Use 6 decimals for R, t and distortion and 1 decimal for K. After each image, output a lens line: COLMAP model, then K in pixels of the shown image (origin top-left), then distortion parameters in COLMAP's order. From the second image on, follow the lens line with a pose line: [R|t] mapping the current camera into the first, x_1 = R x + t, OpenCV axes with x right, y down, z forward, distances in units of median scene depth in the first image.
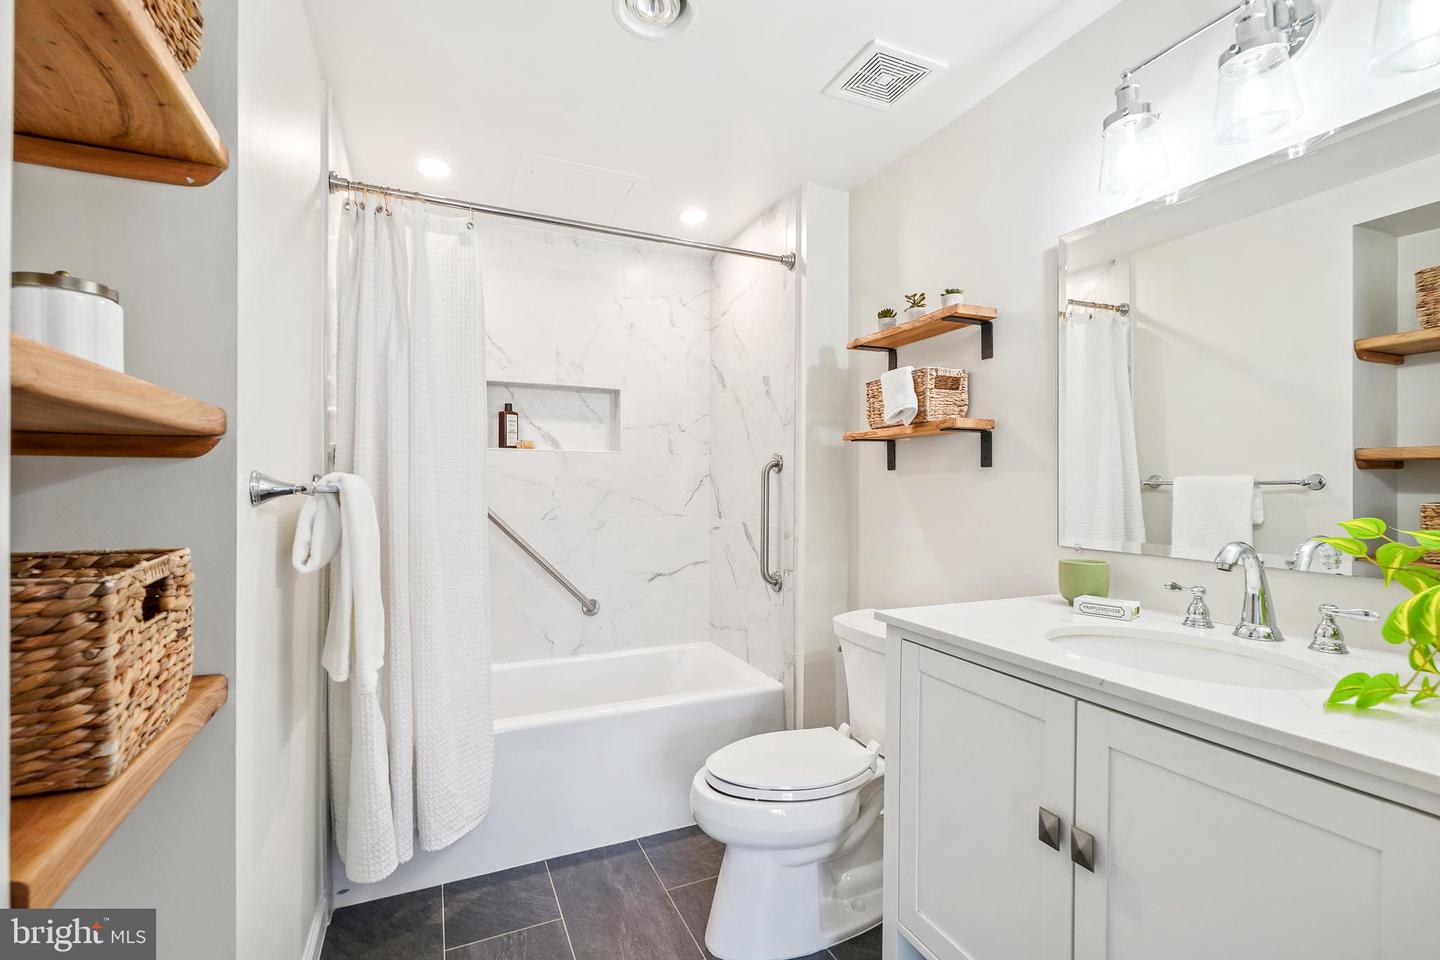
lens RADIAL K [[650.9, 0, 720.0], [0, 650.9, 480.0], [0, 0, 1]] dist [-0.001211, -0.000139]
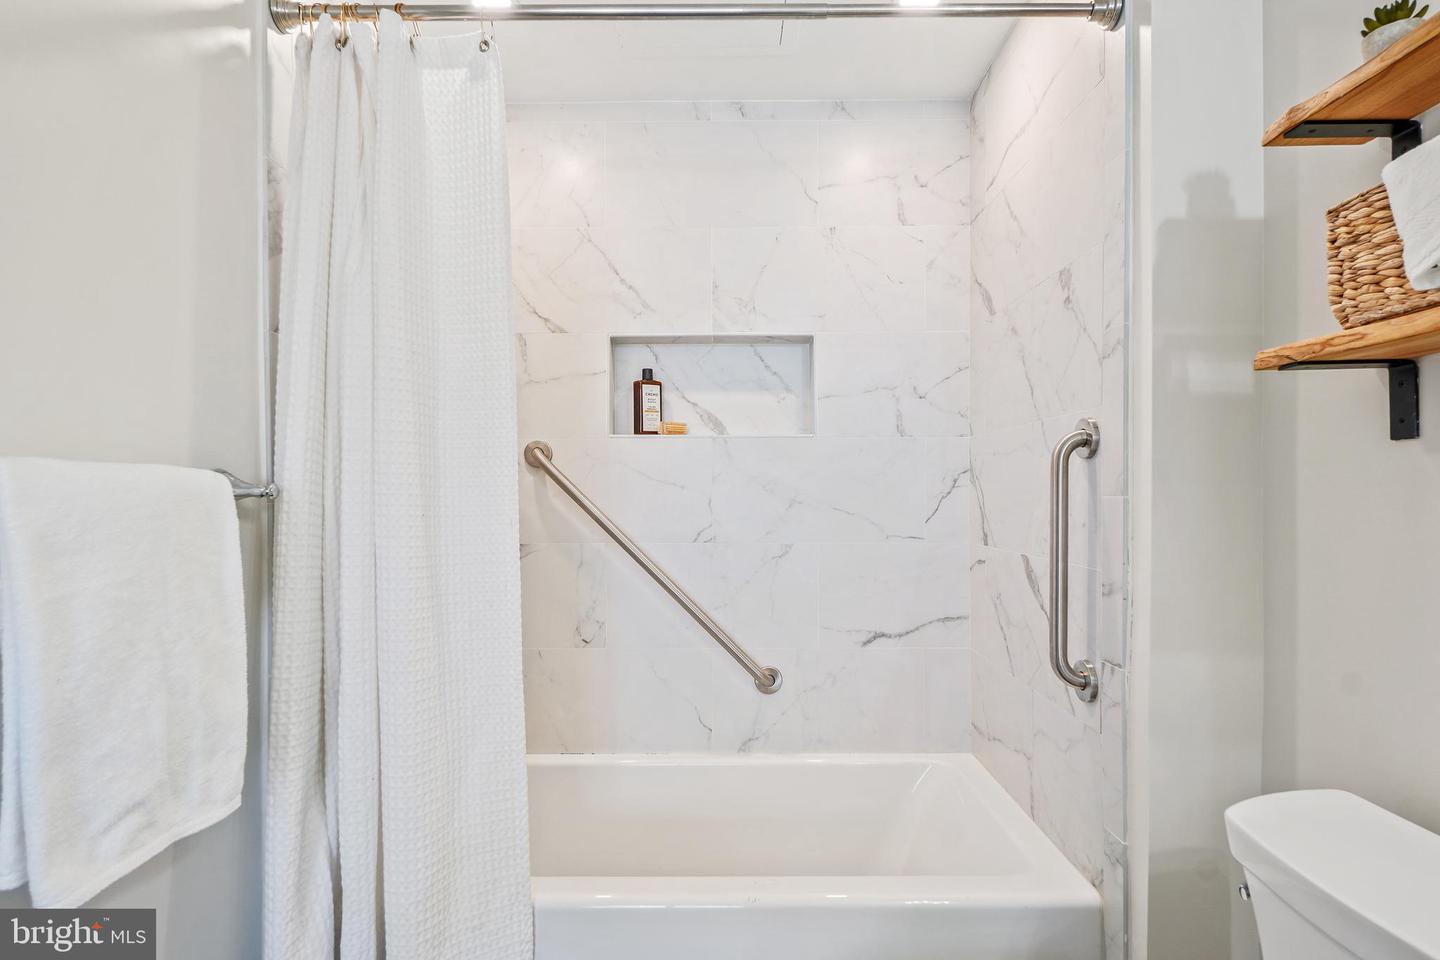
lens RADIAL K [[723.9, 0, 717.2], [0, 723.9, 496.0], [0, 0, 1]] dist [-0.005639, -0.002777]
pose [[0.905949, -0.004026, -0.423367, 0.066105], [0.008005, 0.999939, 0.007619, 0.010798], [0.423311, -0.010292, 0.905926, 0.393096]]
